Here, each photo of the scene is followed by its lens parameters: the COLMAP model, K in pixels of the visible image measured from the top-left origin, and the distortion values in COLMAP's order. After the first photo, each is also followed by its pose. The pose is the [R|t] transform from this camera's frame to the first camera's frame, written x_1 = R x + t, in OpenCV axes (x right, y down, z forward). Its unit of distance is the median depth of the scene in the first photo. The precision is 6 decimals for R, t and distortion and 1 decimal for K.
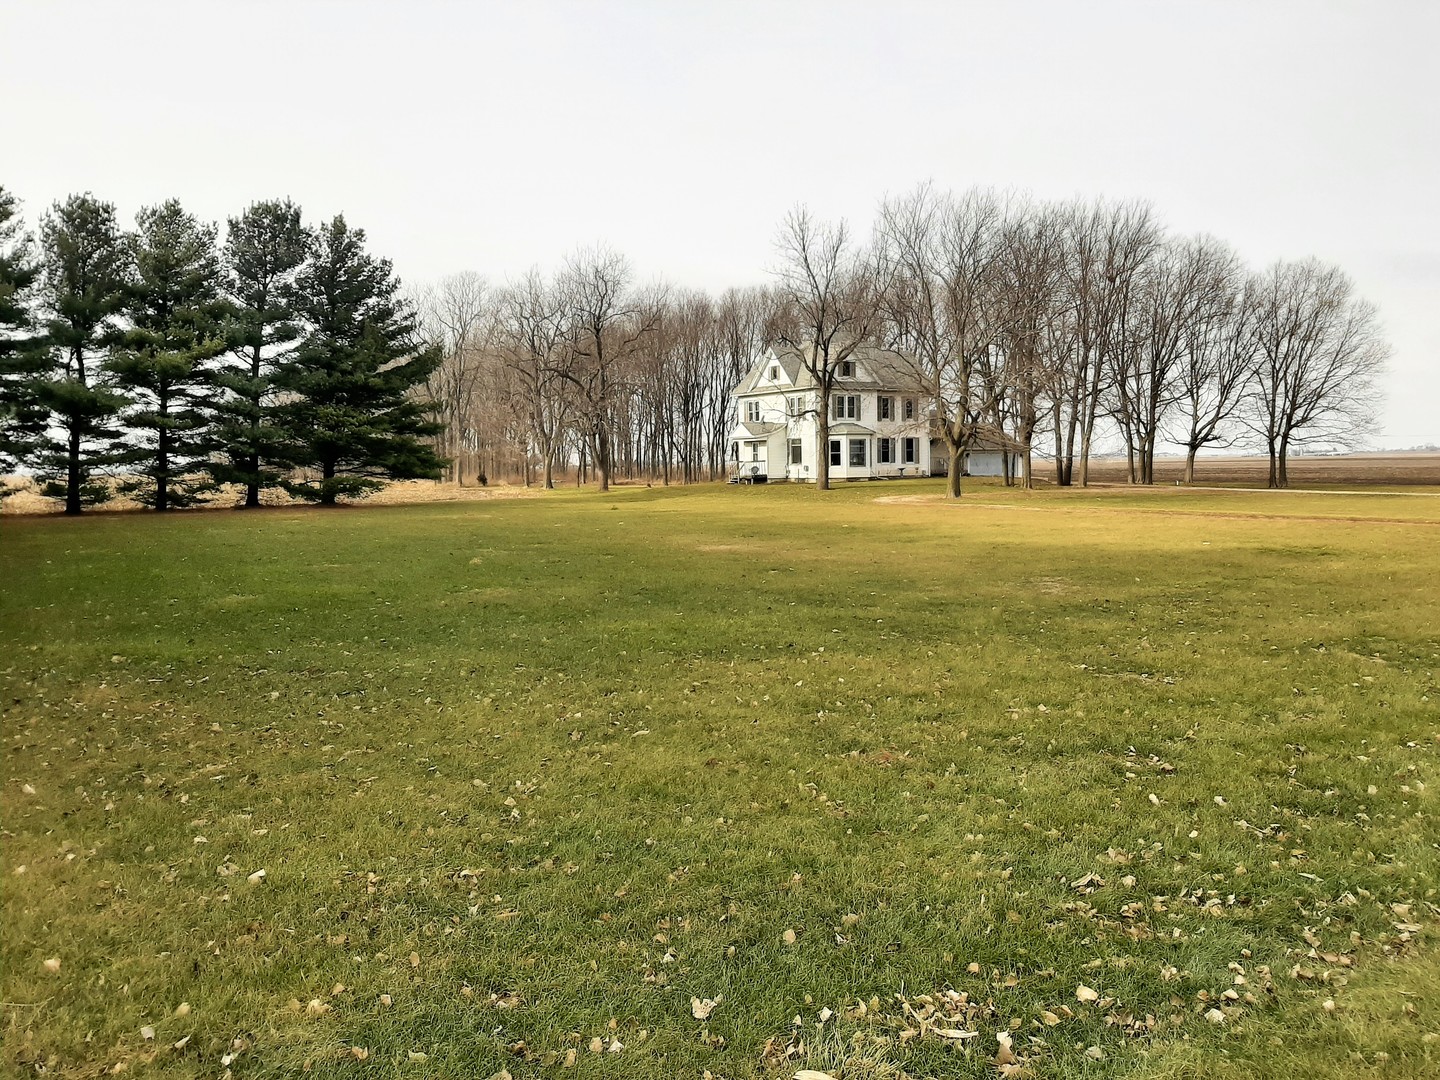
lens RADIAL K [[1144.8, 0, 719.6], [0, 1144.8, 540.3], [0, 0, 1]] dist [0.021618, -0.042141]
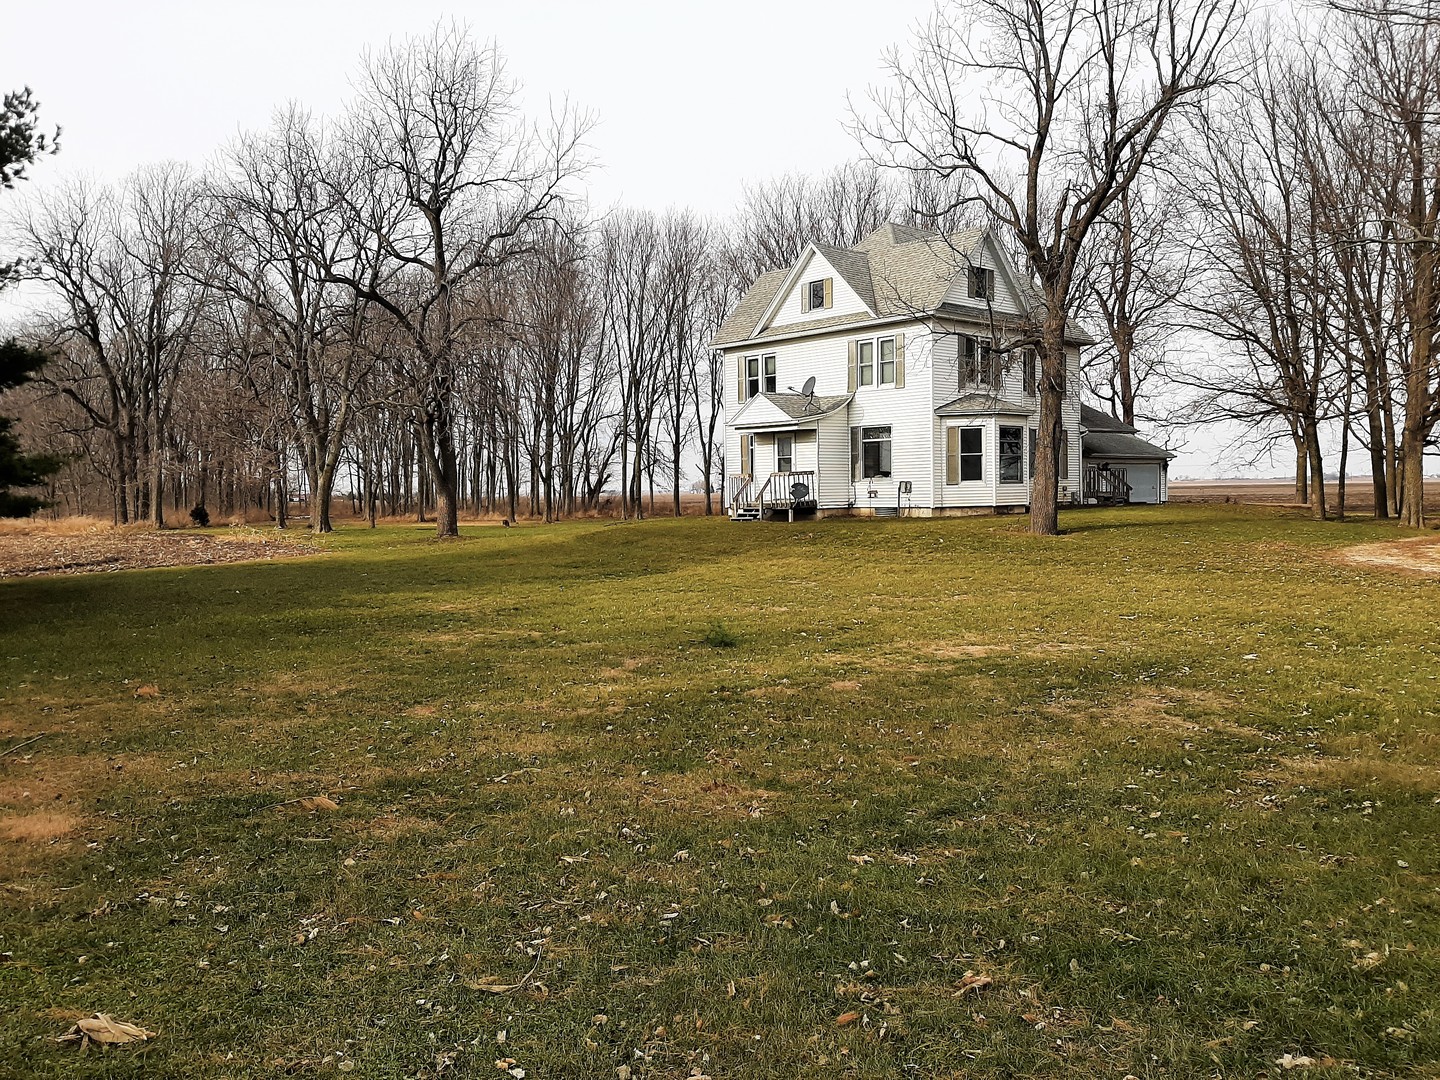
lens RADIAL K [[1144.8, 0, 726.1], [0, 1144.8, 533.7], [0, 0, 1]] dist [0.021618, -0.042141]
pose [[0.977708, -0.011415, 0.209656, -0.095547], [0.018599, 0.999304, -0.032329, -0.028737], [-0.209142, 0.035508, 0.977240, 0.538747]]
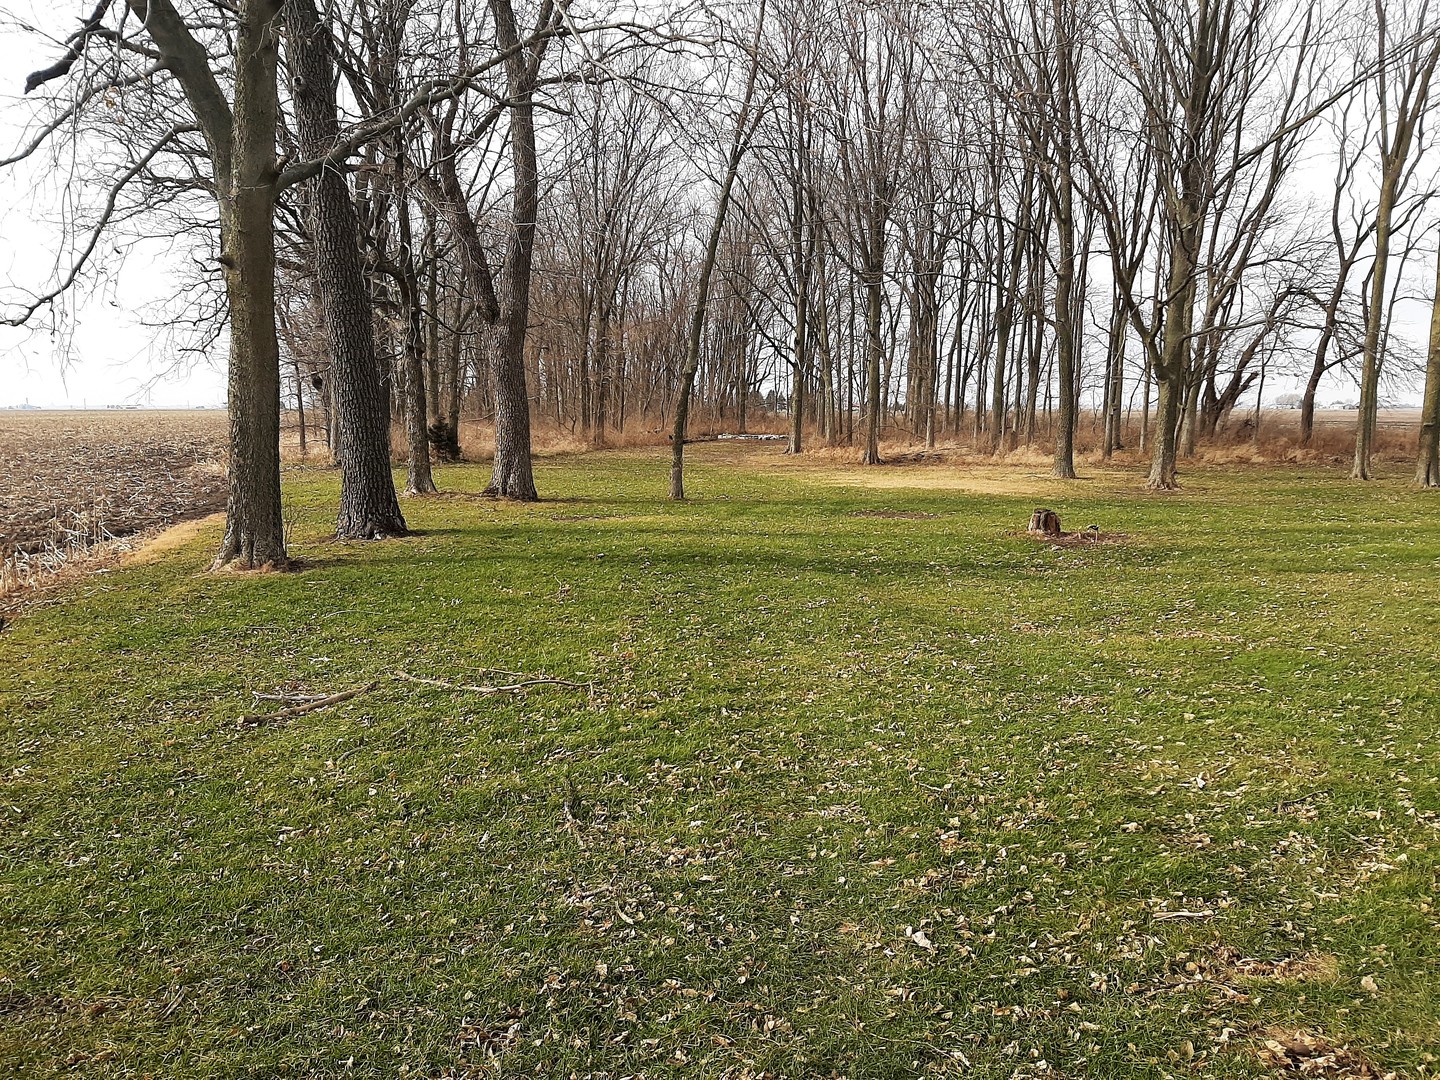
lens RADIAL K [[1082.3, 0, 720.4], [0, 1082.3, 544.9], [0, 0, 1]] dist [0.001617, 0.000739]
pose [[0.961971, 0.044636, -0.269480, -0.084798], [-0.028606, 0.997596, 0.063123, -0.062627], [0.271649, -0.053014, 0.960935, 1.021811]]
